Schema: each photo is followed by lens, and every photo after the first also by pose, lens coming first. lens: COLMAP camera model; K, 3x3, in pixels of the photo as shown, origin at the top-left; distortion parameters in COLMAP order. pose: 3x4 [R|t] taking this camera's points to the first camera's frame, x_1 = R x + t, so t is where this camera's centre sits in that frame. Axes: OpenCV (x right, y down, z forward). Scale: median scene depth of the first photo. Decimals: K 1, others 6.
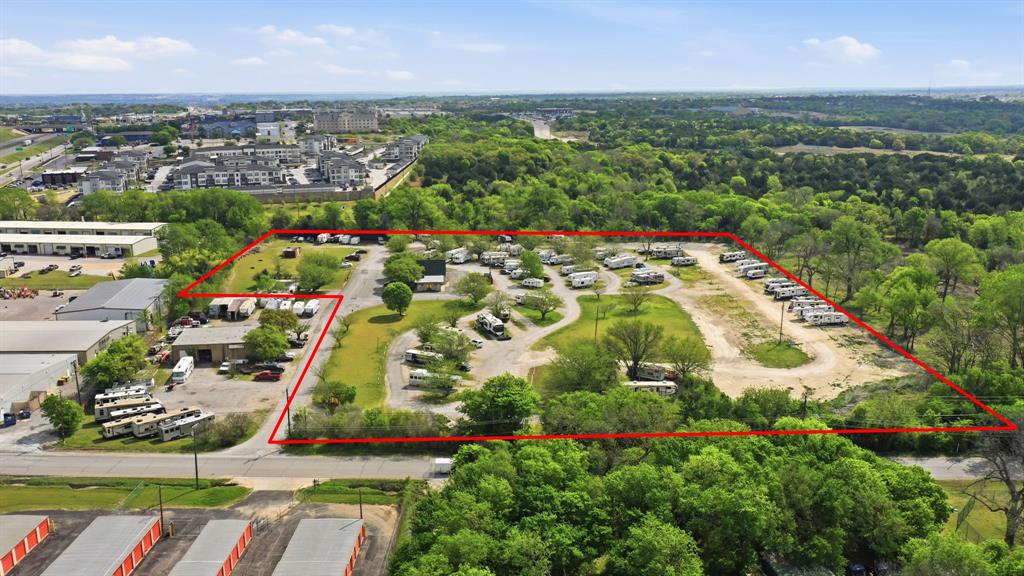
lens RADIAL K [[801.7, 0, 512.0], [0, 801.7, 288.0], [0, 0, 1]] dist [-0.006024, -0.002010]
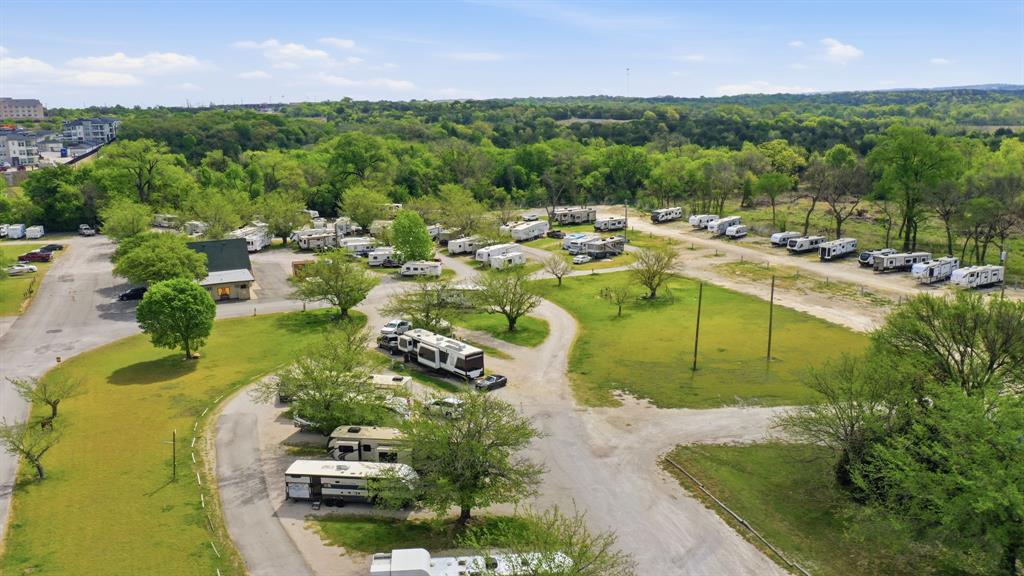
lens RADIAL K [[801.7, 0, 512.0], [0, 801.7, 288.0], [0, 0, 1]] dist [-0.006024, -0.002010]
pose [[0.933557, -0.087204, 0.347660, -0.102026], [0.091955, 0.995759, 0.002844, 0.010085], [-0.346433, 0.029314, 0.937616, 0.450724]]
